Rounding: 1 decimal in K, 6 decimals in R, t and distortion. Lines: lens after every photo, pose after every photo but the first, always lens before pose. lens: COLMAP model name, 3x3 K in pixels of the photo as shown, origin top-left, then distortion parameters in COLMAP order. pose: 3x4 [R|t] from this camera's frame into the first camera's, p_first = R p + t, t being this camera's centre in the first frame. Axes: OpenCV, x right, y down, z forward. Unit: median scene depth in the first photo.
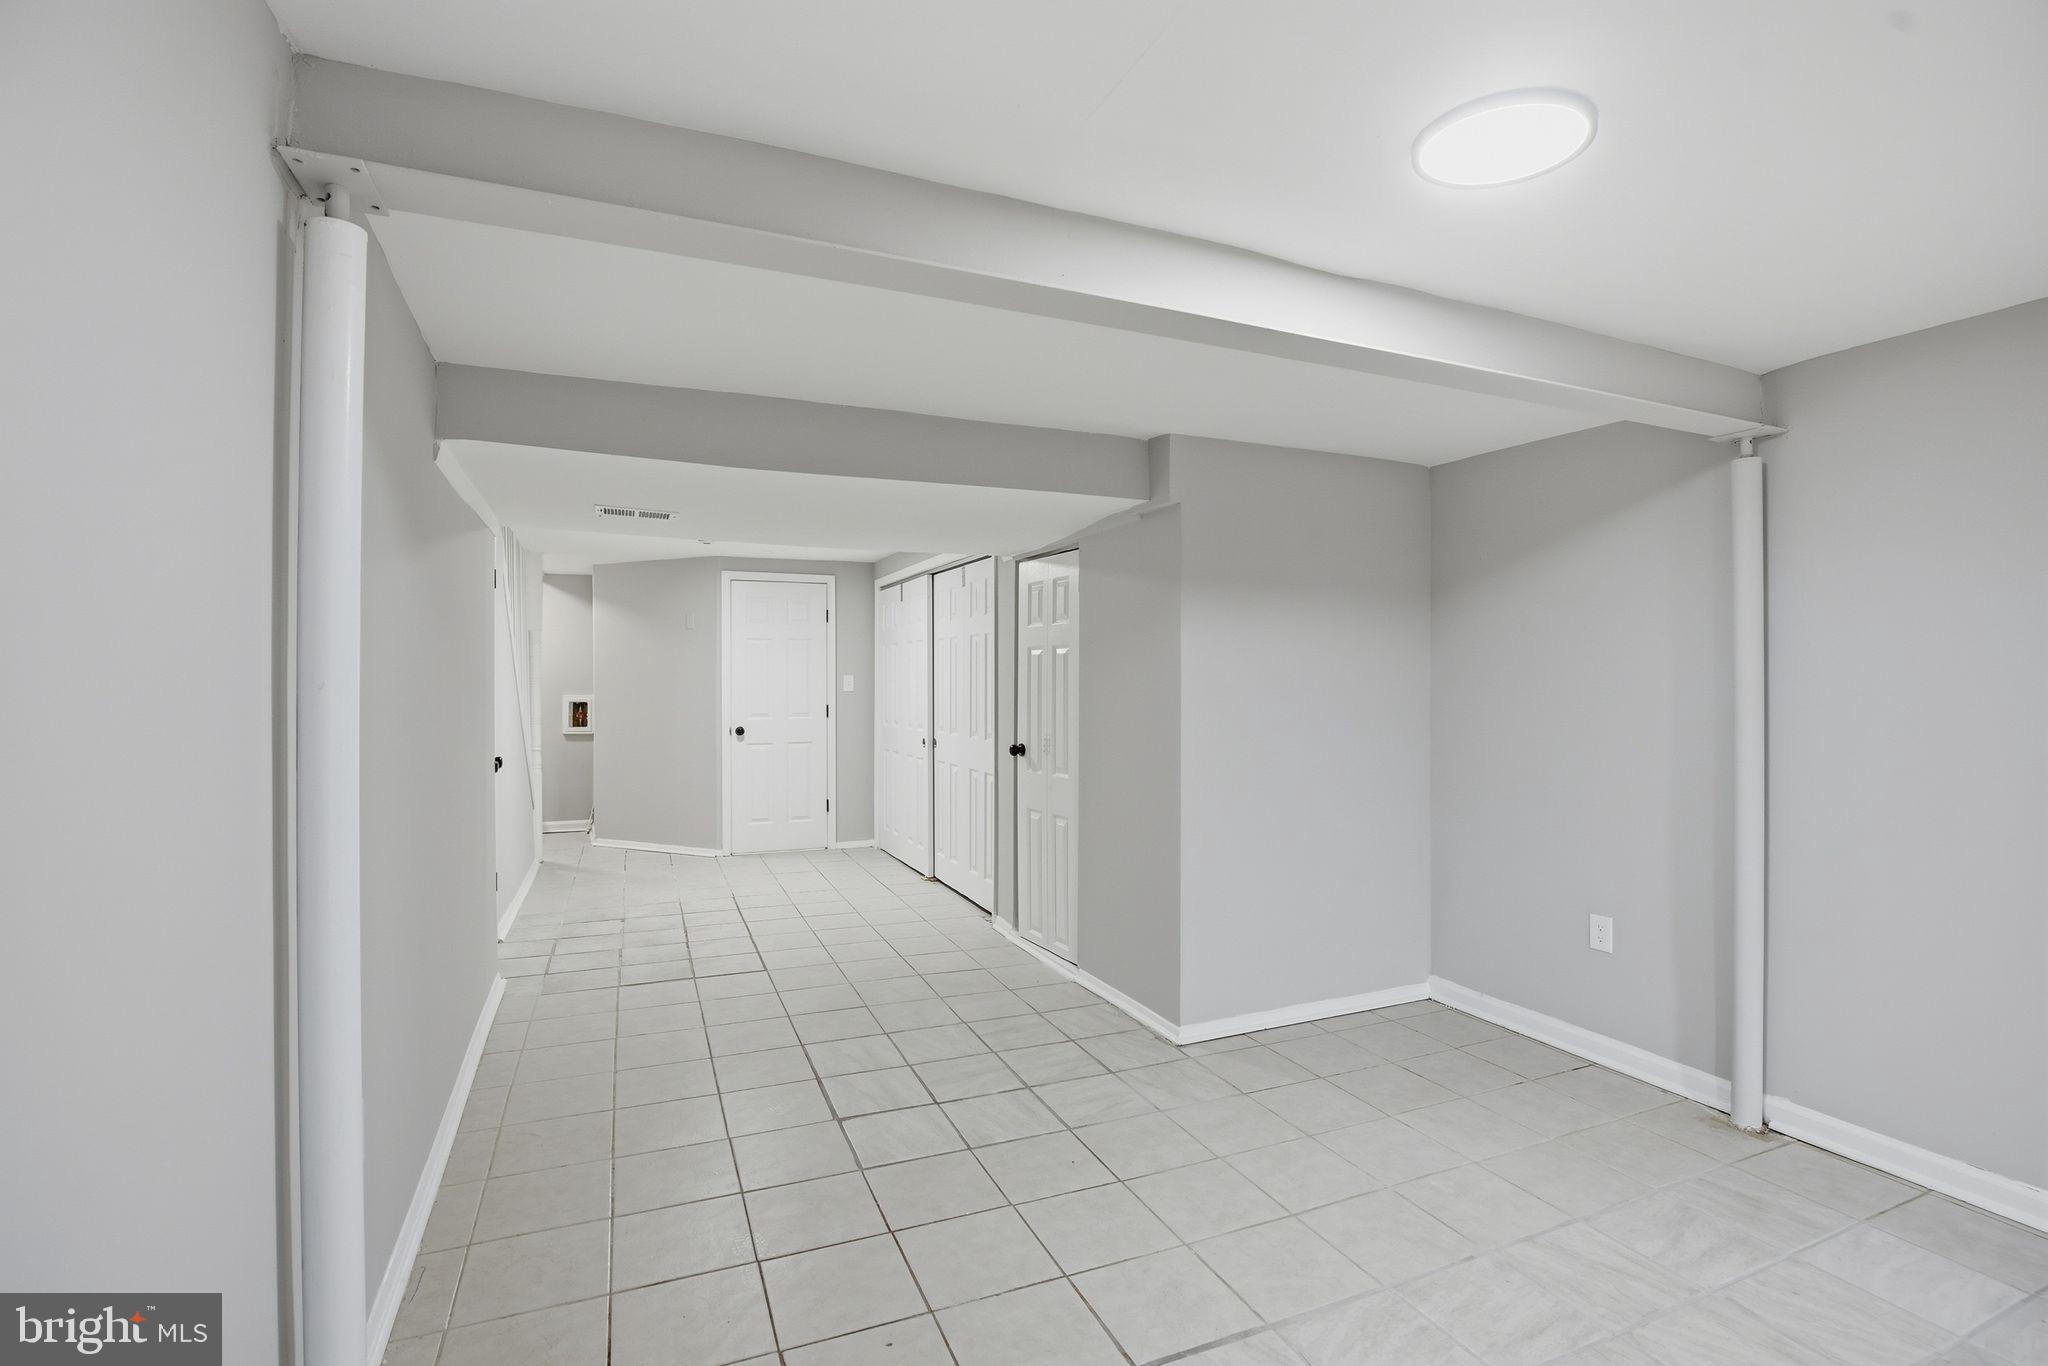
lens RADIAL K [[941.7, 0, 1022.4], [0, 941.7, 680.5], [0, 0, 1]] dist [-0.035227, 0.004971]
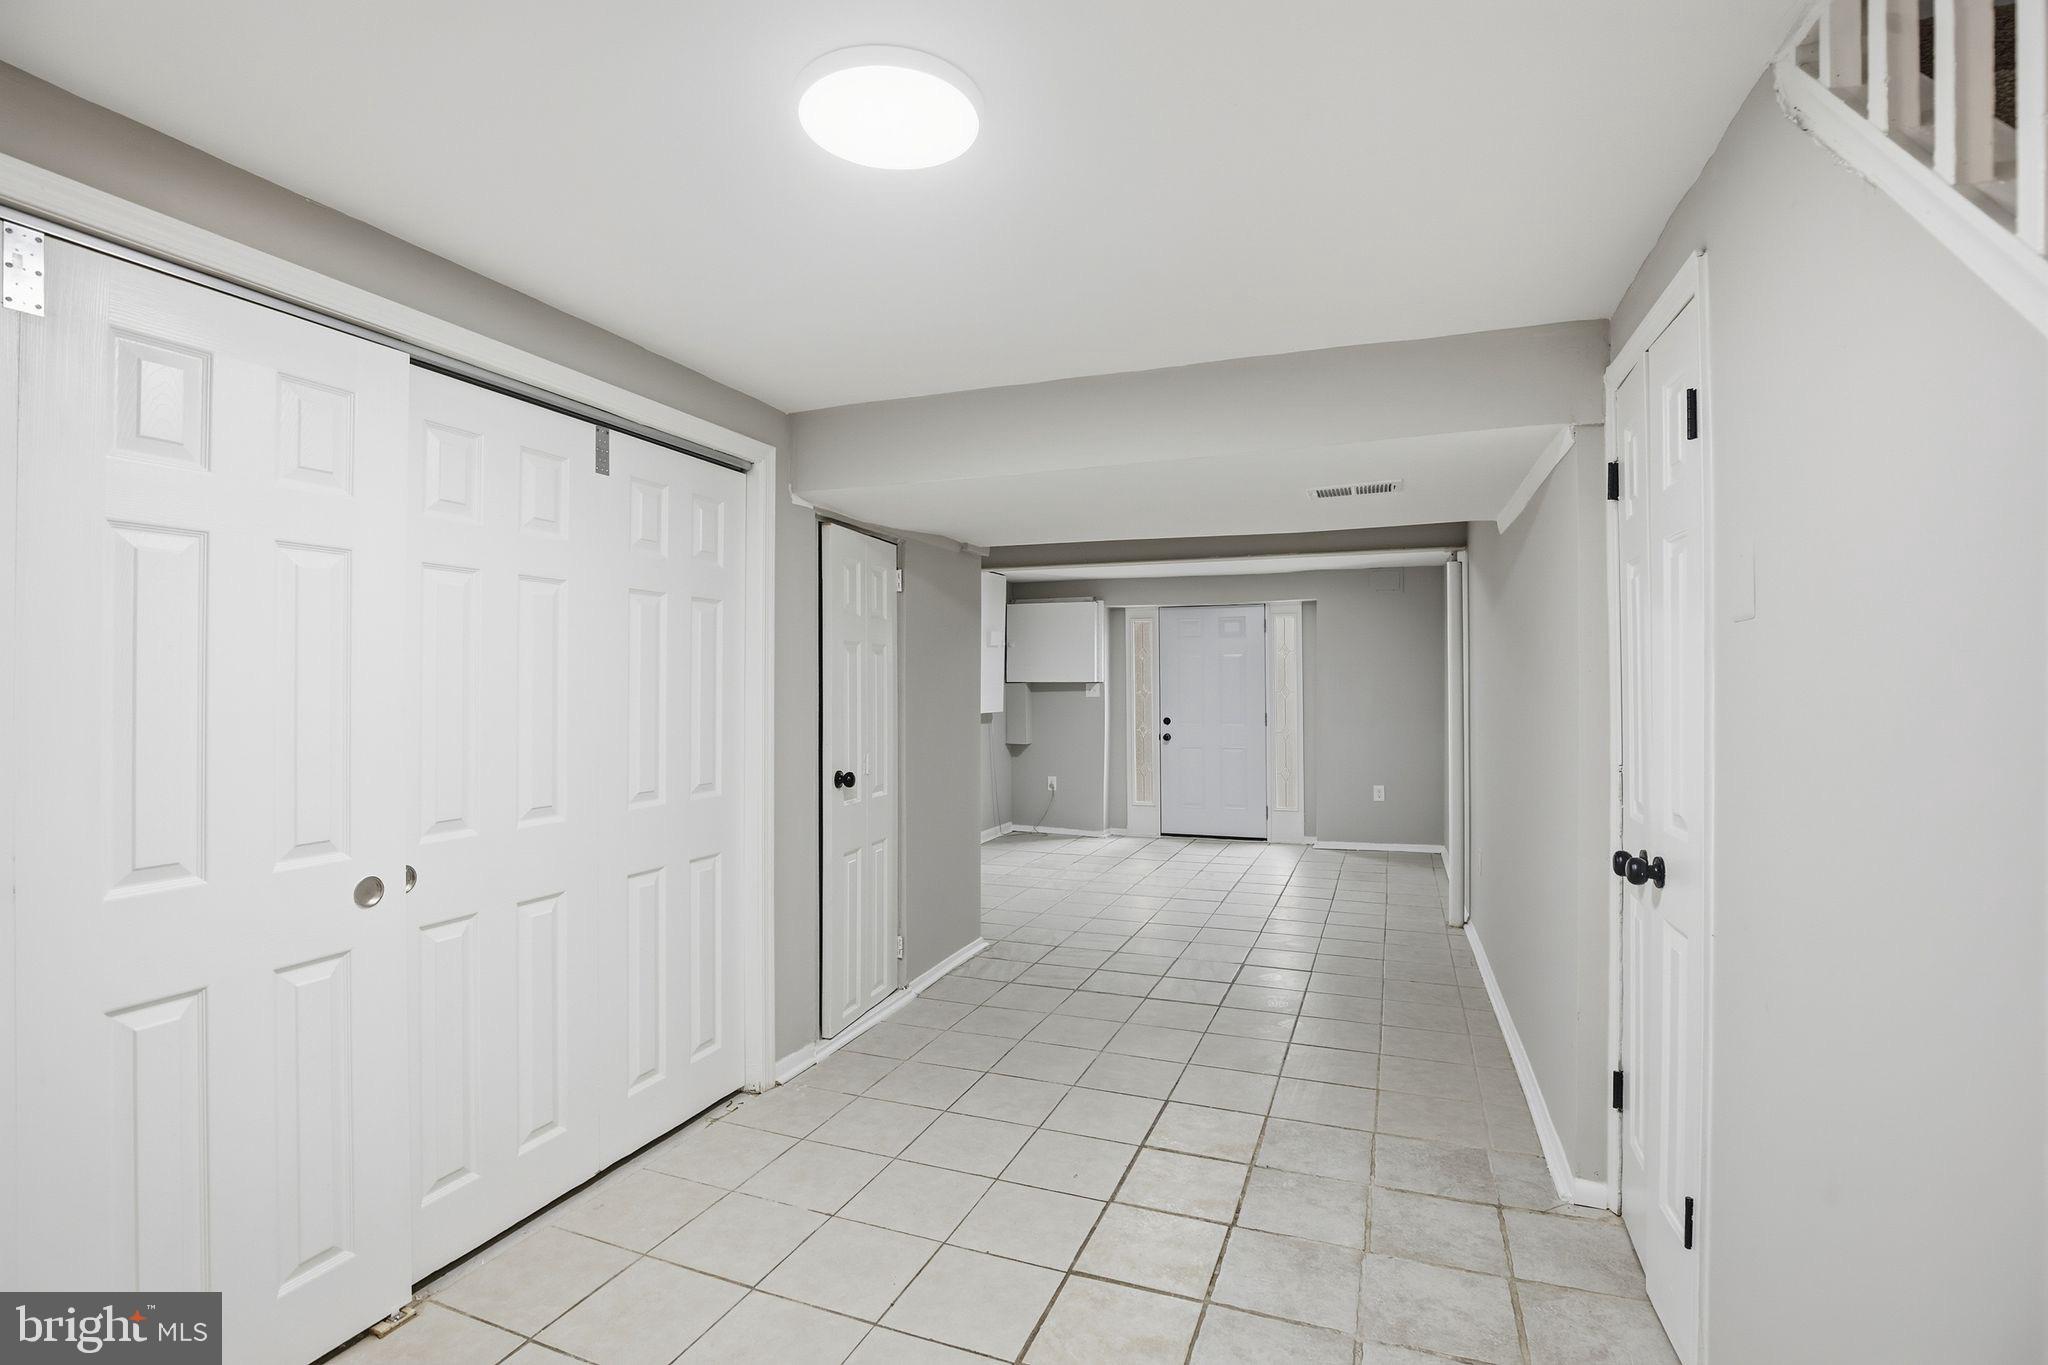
lens RADIAL K [[941.7, 0, 1028.2], [0, 941.7, 683.0], [0, 0, 1]] dist [-0.035227, 0.004971]
pose [[-0.712205, 0.000397, 0.701972, -0.680556], [0.005761, 0.999969, 0.005280, -0.006650], [-0.701948, 0.007804, -0.712185, 1.545738]]
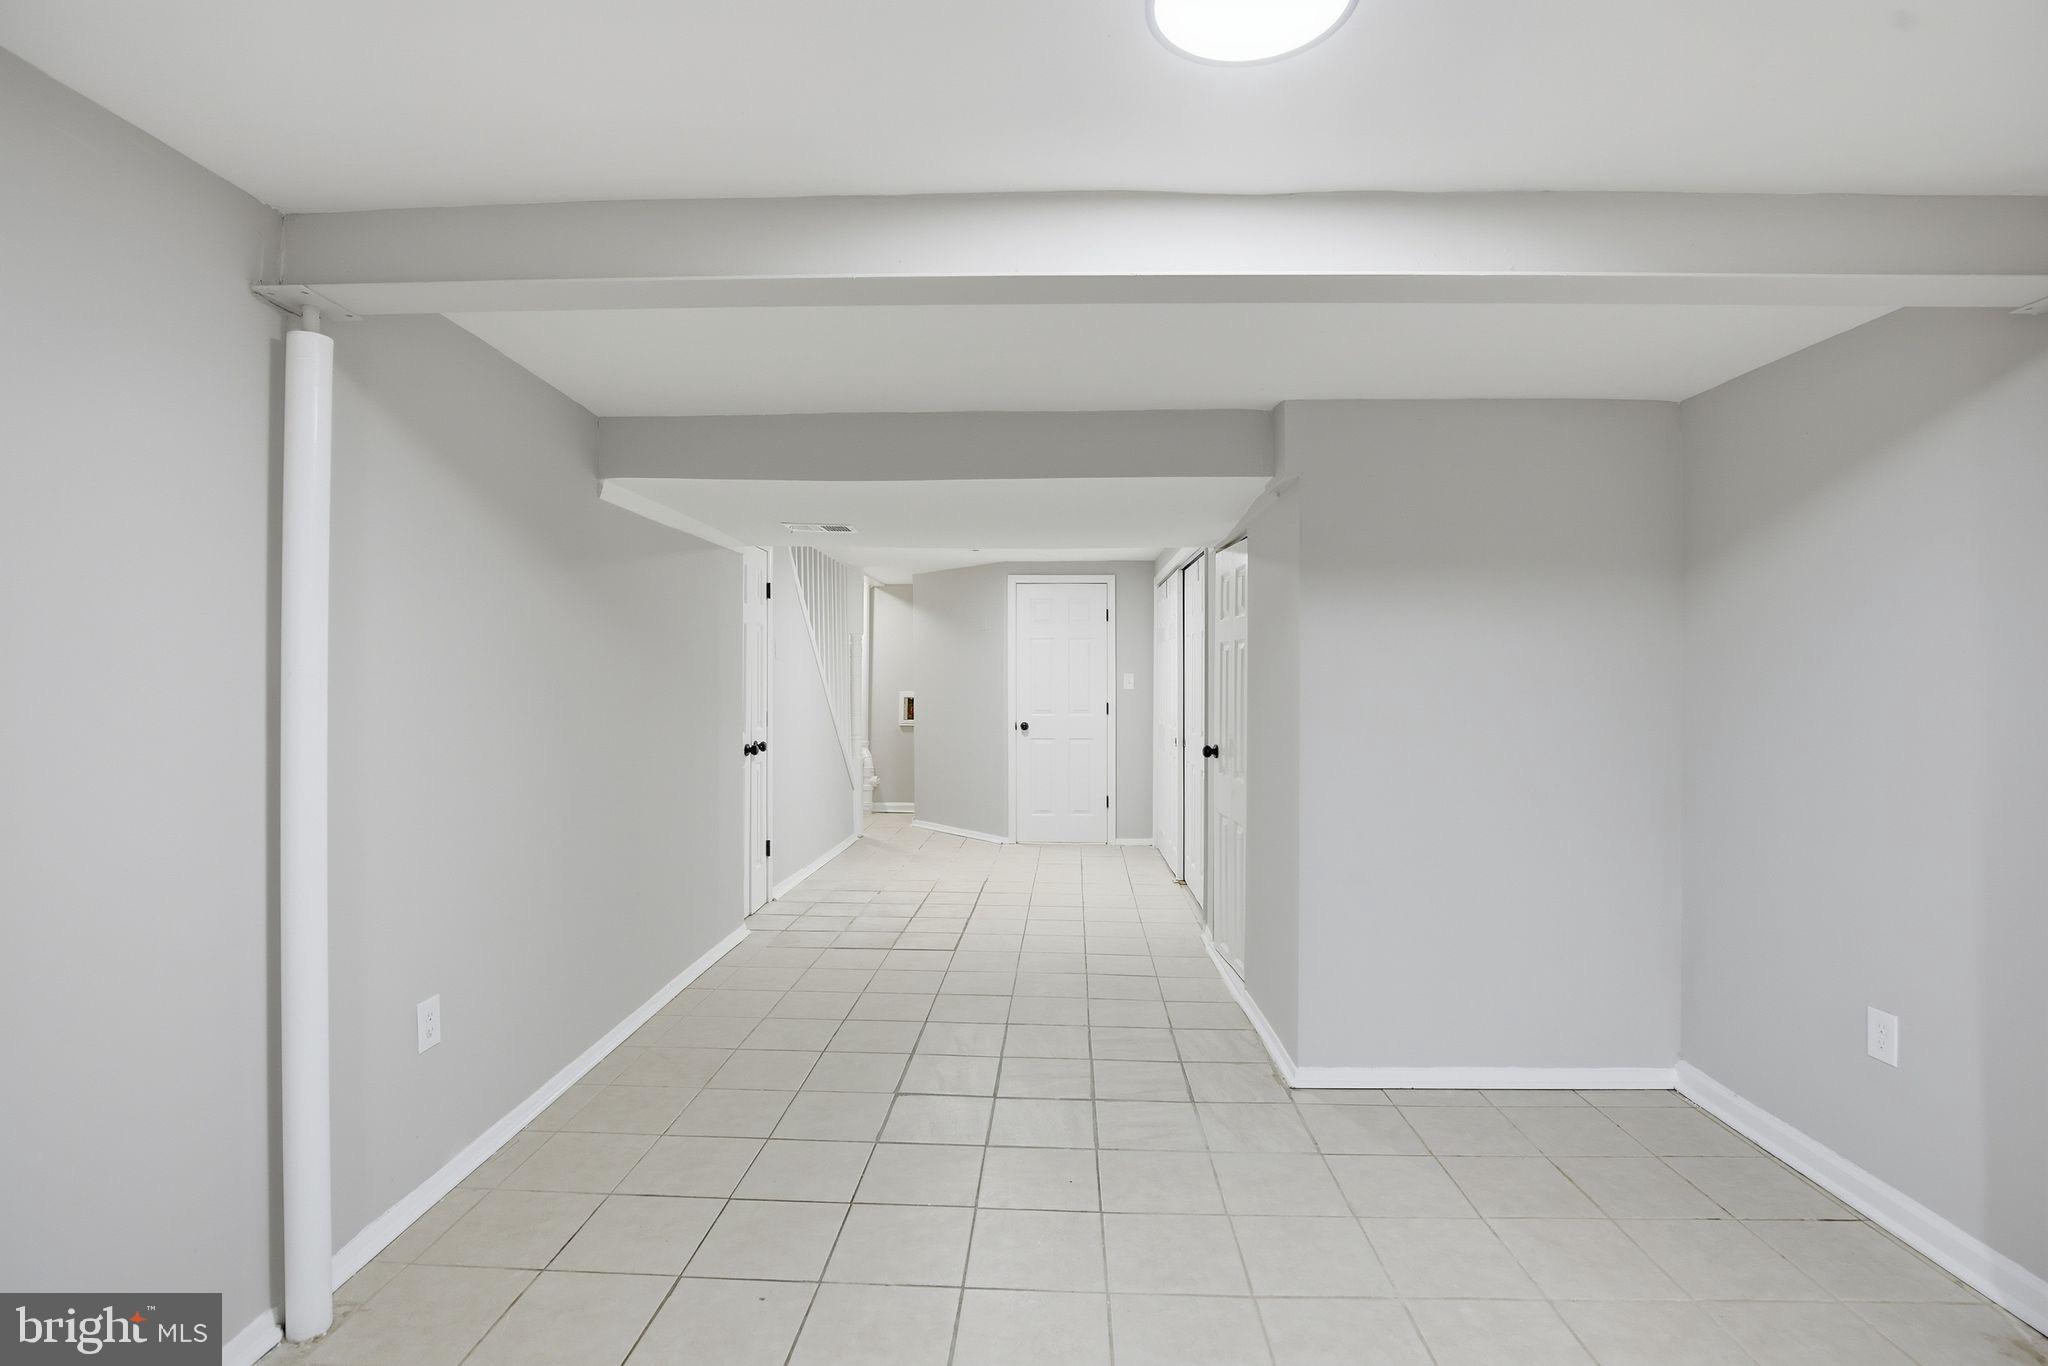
lens RADIAL K [[941.7, 0, 1033.5], [0, 941.7, 674.6], [0, 0, 1]] dist [-0.035227, 0.004971]
pose [[0.904301, 0.000297, -0.426895, 0.255369], [-0.003330, 0.999974, -0.006358, 0.003836], [0.426882, 0.007171, 0.904279, 0.074000]]
